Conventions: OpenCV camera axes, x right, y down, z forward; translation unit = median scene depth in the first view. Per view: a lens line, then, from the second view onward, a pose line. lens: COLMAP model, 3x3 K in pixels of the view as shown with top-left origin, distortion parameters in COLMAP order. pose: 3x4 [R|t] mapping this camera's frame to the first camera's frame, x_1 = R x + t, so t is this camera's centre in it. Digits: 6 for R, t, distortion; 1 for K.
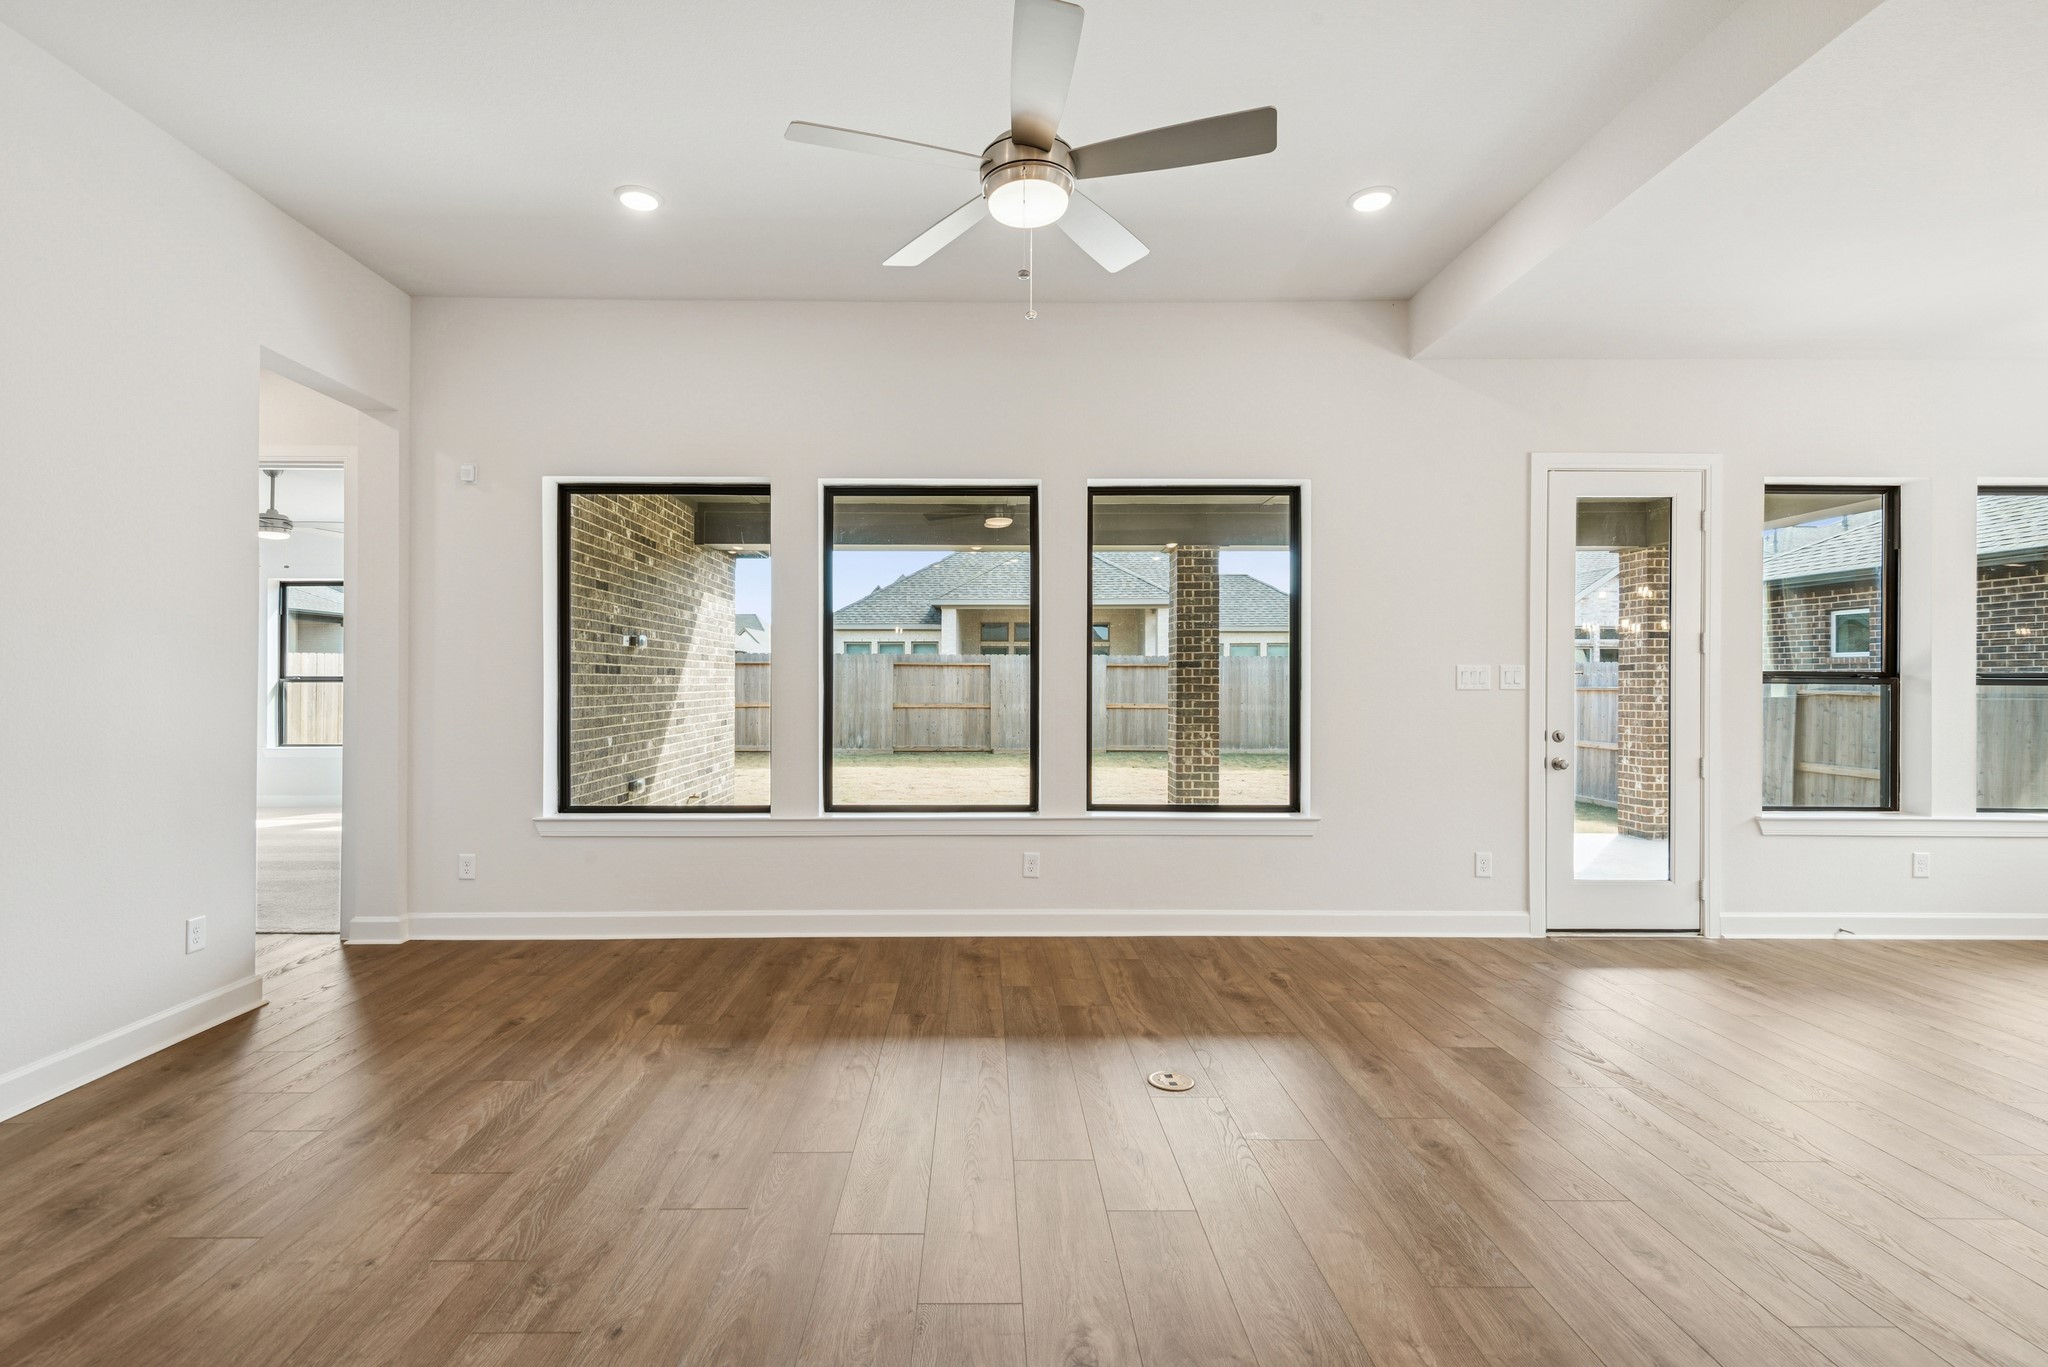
lens RADIAL K [[943.2, 0, 987.1], [0, 943.2, 680.7], [0, 0, 1]] dist [0.029609, -0.016971]
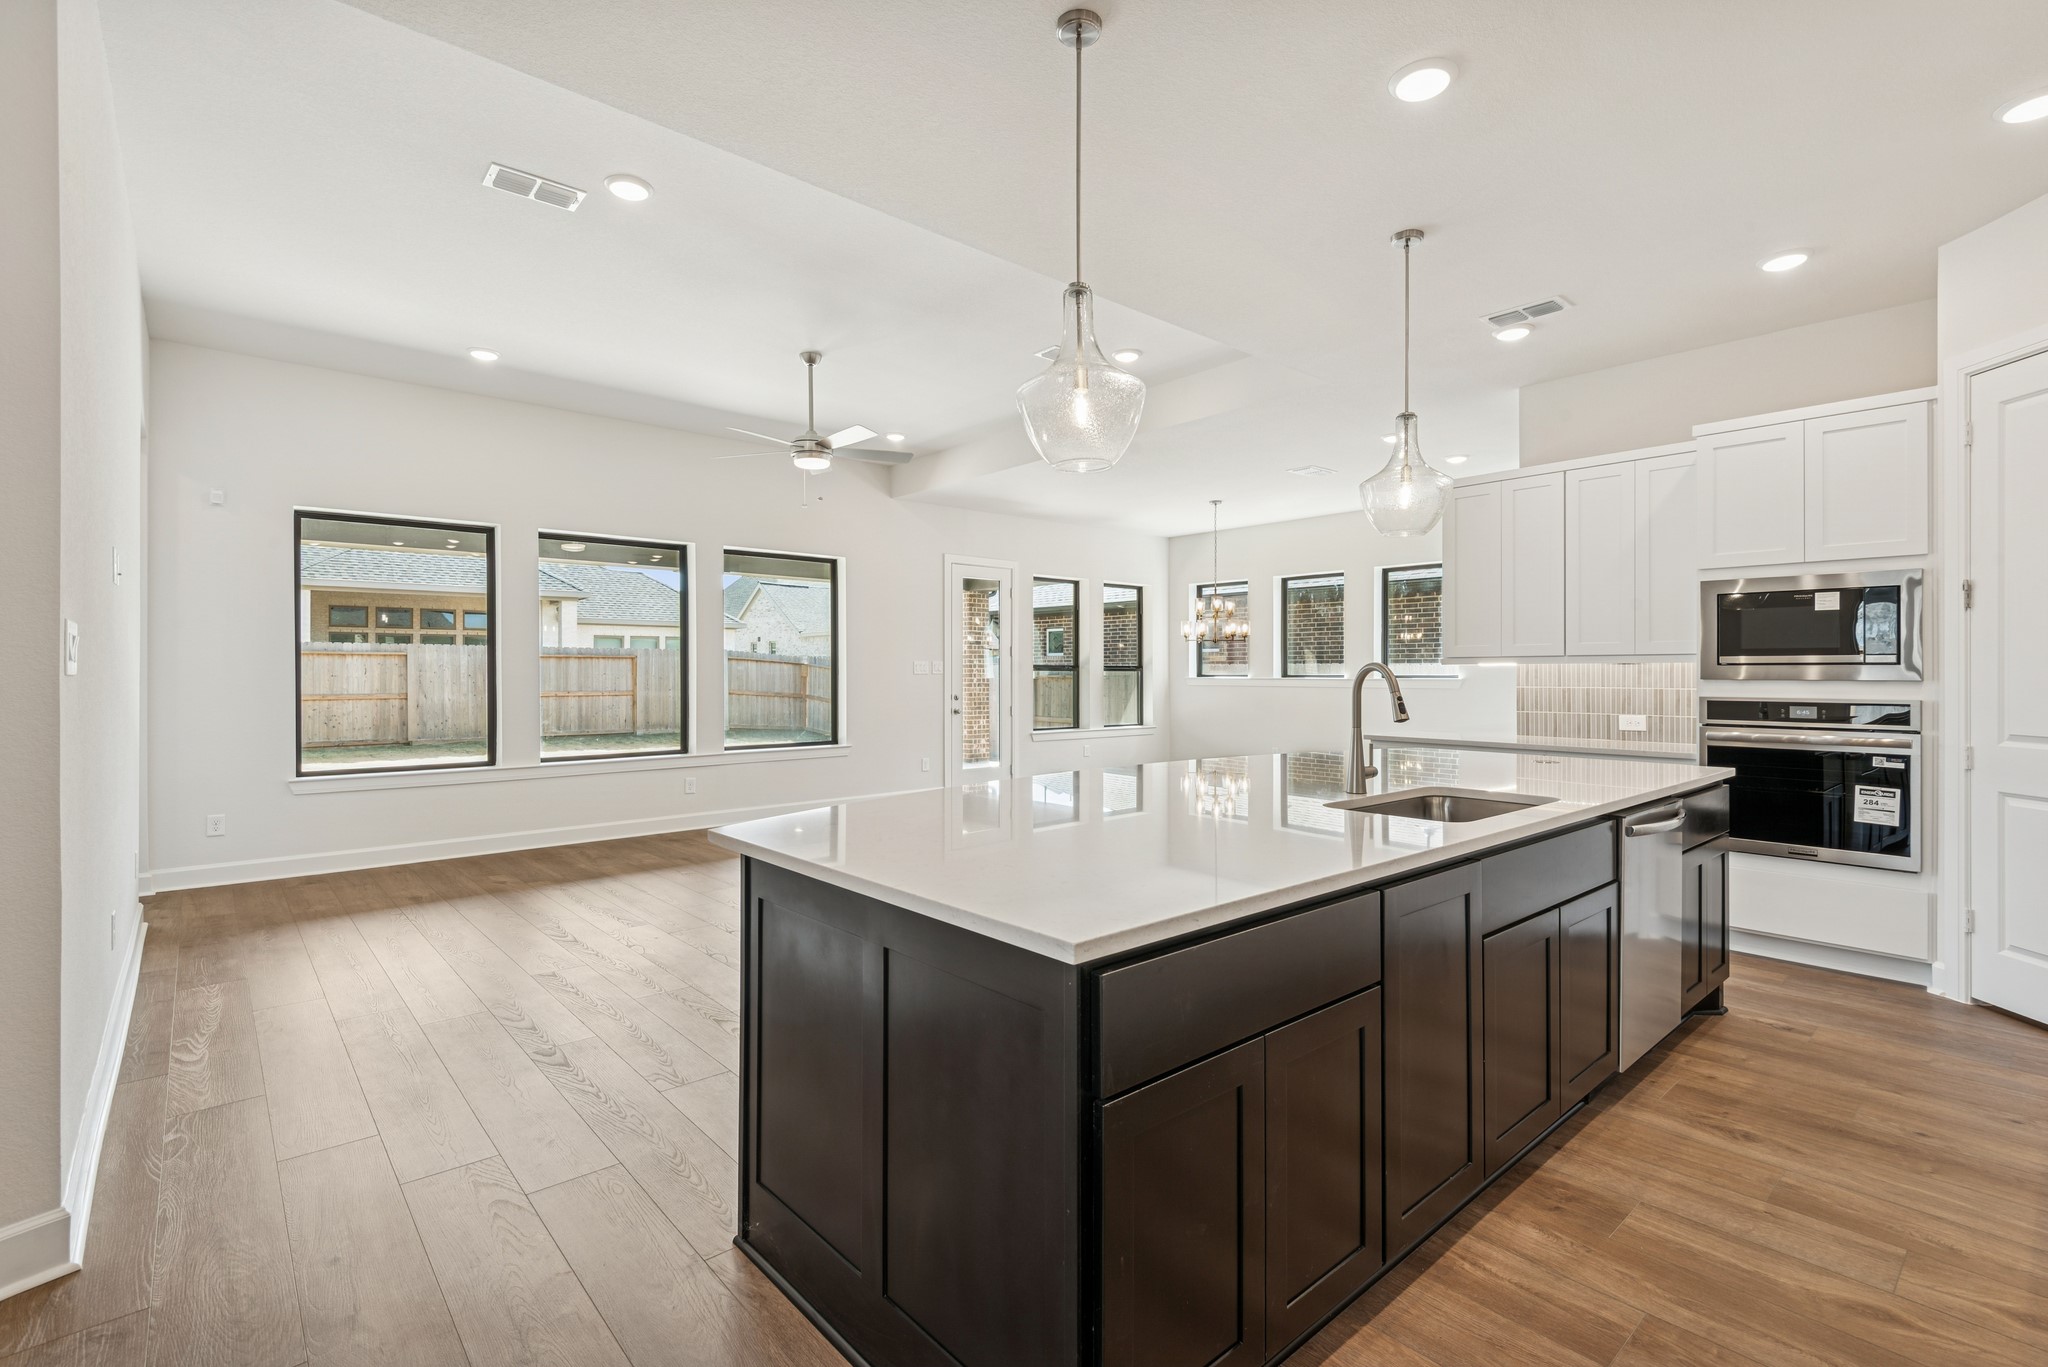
lens RADIAL K [[932.3, 0, 1042.9], [0, 932.3, 675.3], [0, 0, 1]] dist [0.033905, -0.016340]
pose [[0.745188, -0.004977, 0.666836, -0.539235], [0.001784, 0.999983, 0.005469, 0.002100], [-0.666852, -0.002886, 0.745184, -0.544942]]
